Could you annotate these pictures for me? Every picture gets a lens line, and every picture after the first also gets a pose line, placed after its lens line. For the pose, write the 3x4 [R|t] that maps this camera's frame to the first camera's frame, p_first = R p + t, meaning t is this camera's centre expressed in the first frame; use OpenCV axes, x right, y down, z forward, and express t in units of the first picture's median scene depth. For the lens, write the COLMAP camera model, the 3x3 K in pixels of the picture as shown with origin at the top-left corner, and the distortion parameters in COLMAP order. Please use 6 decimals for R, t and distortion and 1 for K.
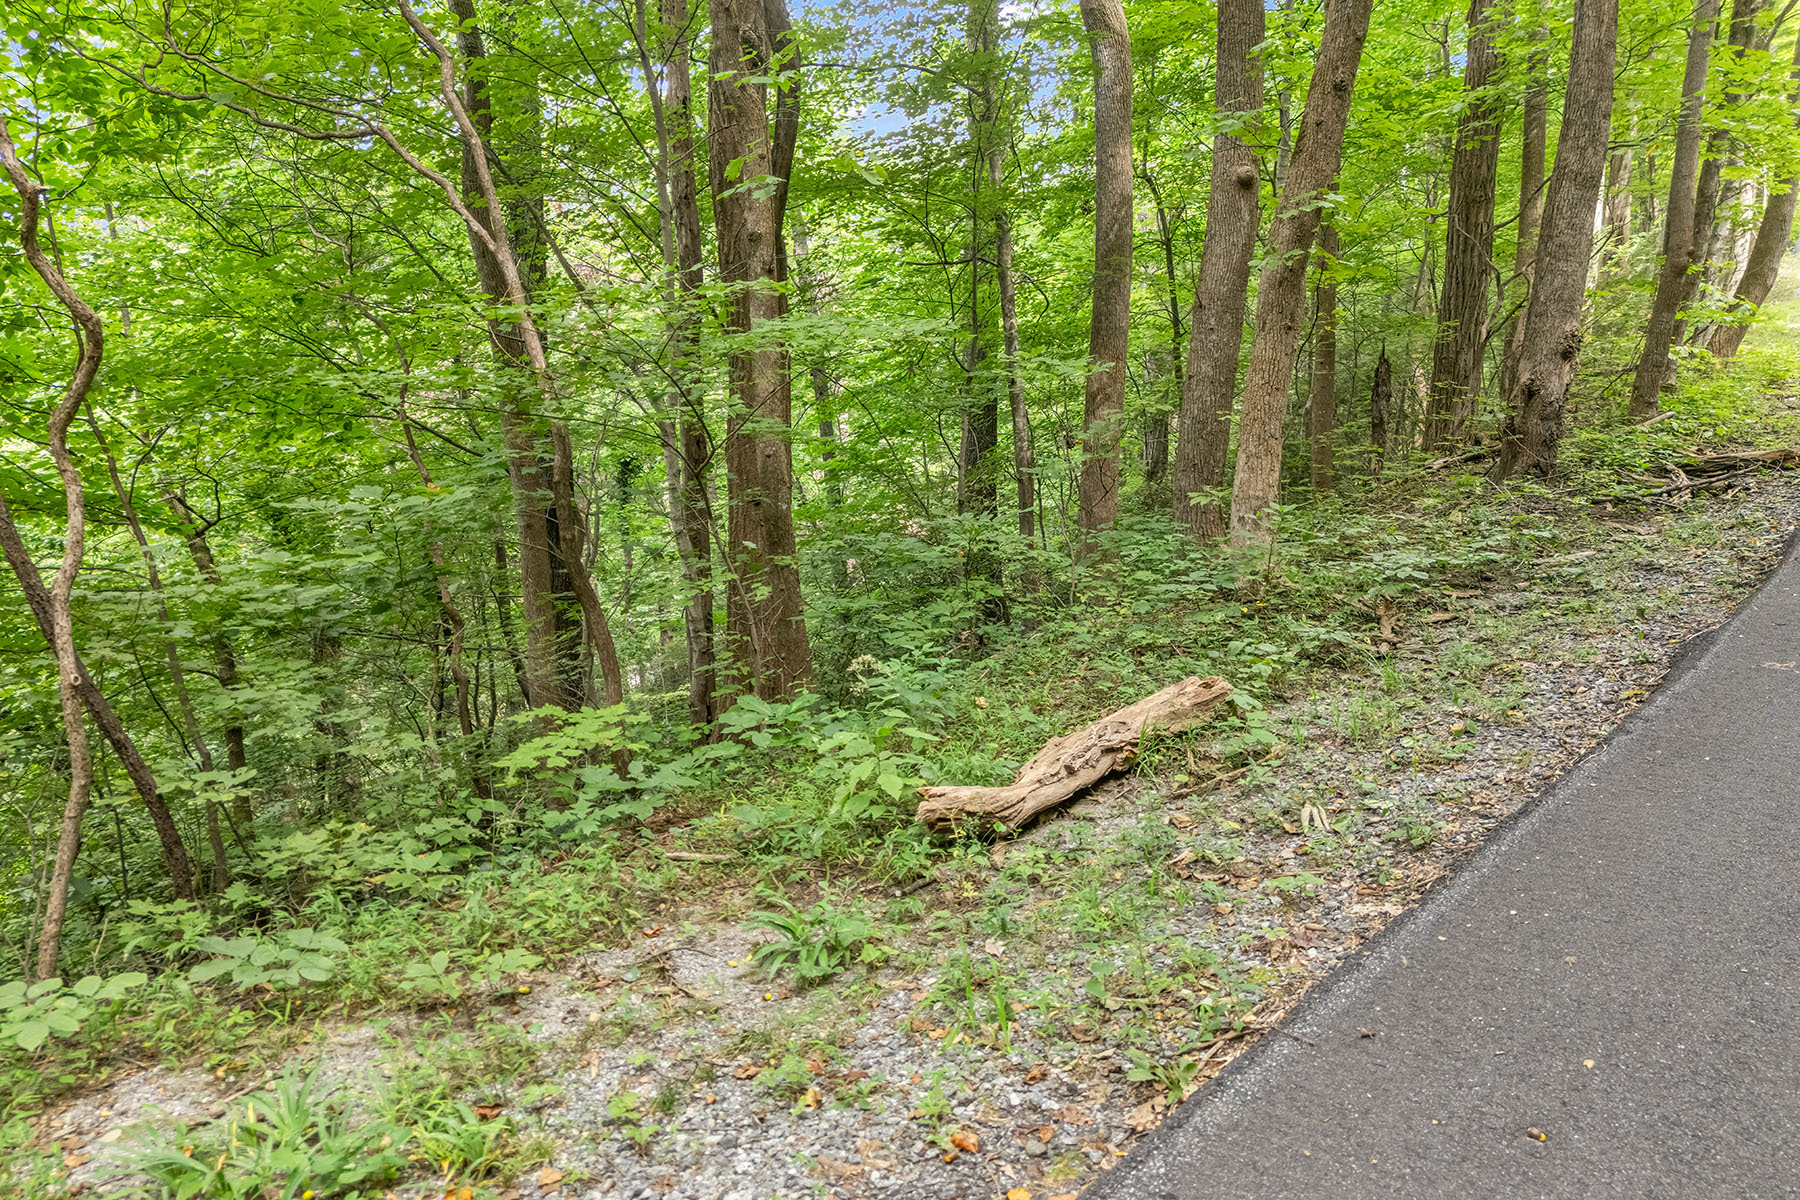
lens RADIAL K [[1361.4, 0, 893.2], [0, 1361.4, 607.4], [0, 0, 1]] dist [0.087161, -0.083569]
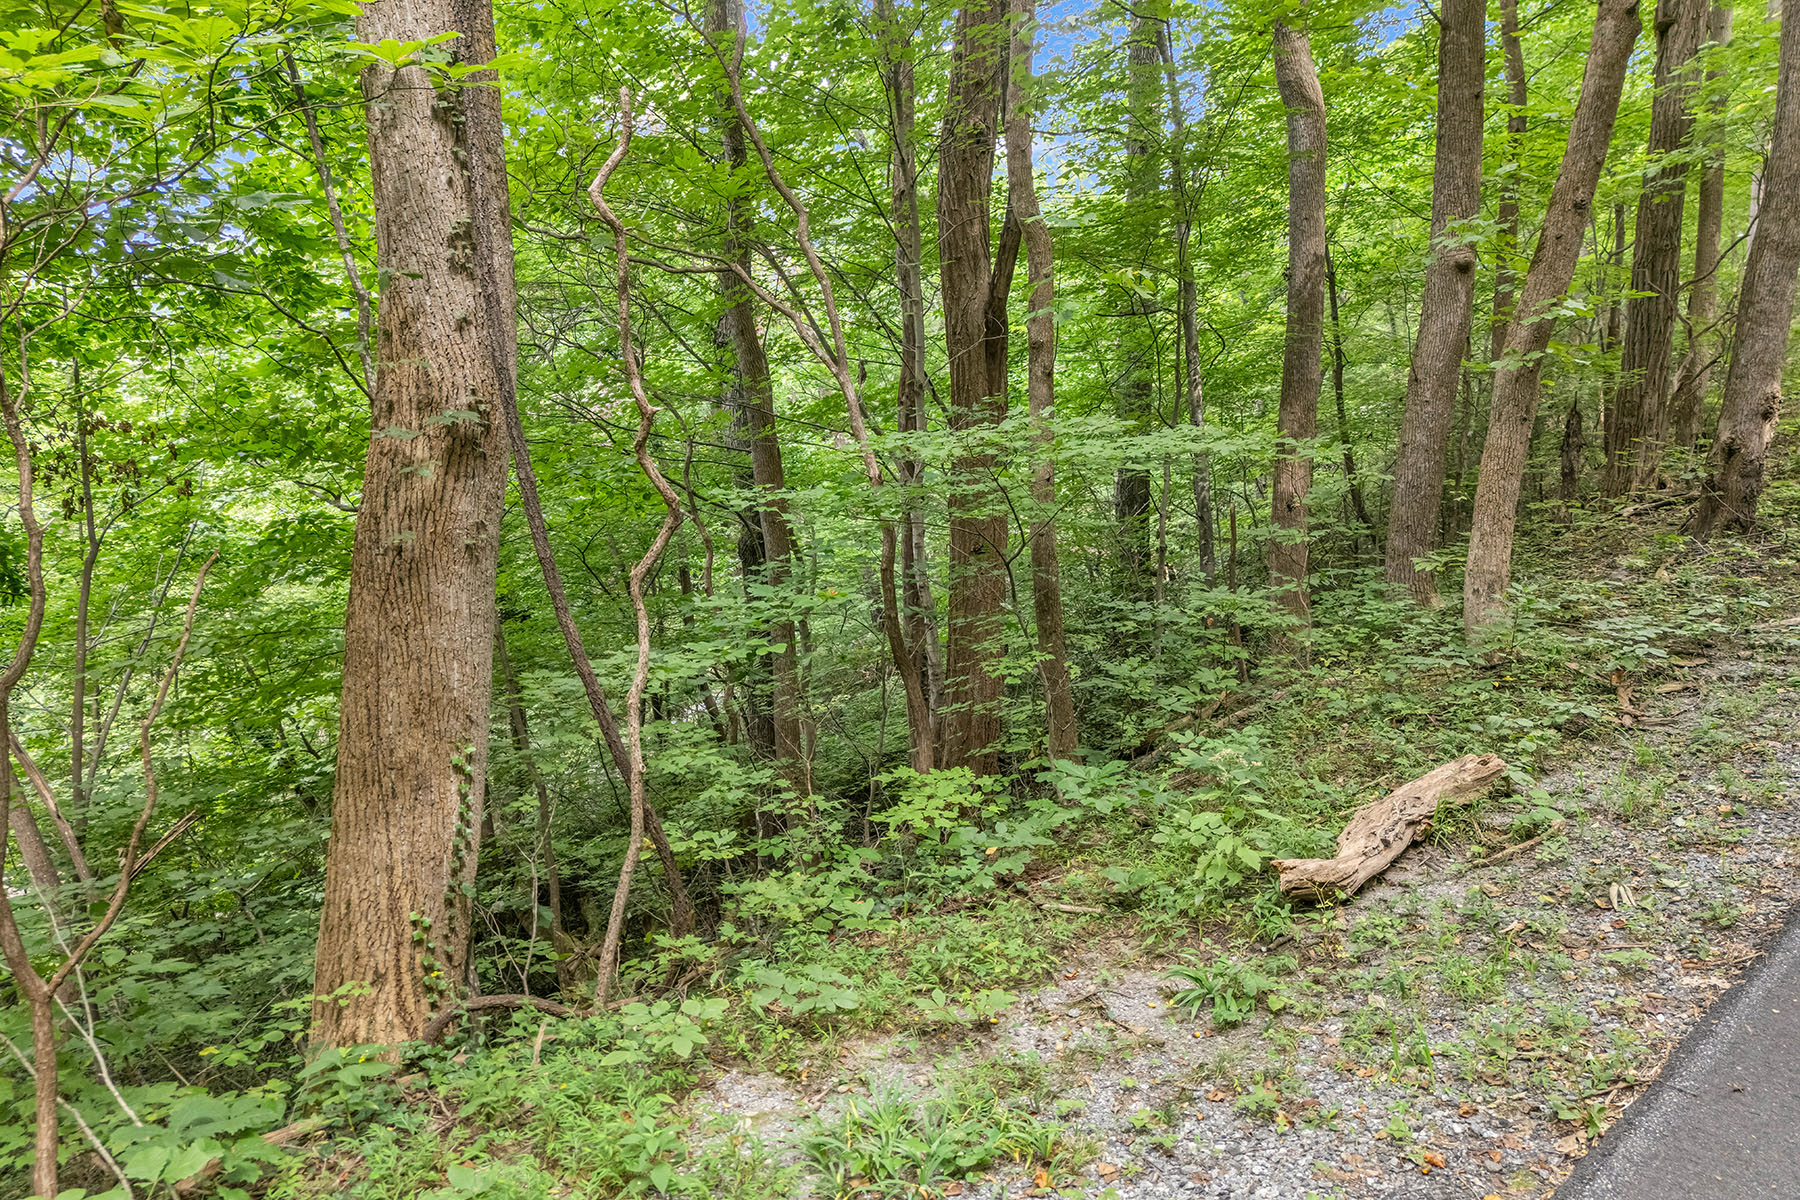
lens RADIAL K [[1361.4, 0, 893.2], [0, 1361.4, 607.4], [0, 0, 1]] dist [0.087161, -0.083569]
pose [[0.996966, 0.005786, -0.077625, -0.218275], [-0.005782, 0.999983, 0.000280, -0.087856], [0.077626, 0.000169, 0.996983, -0.232505]]
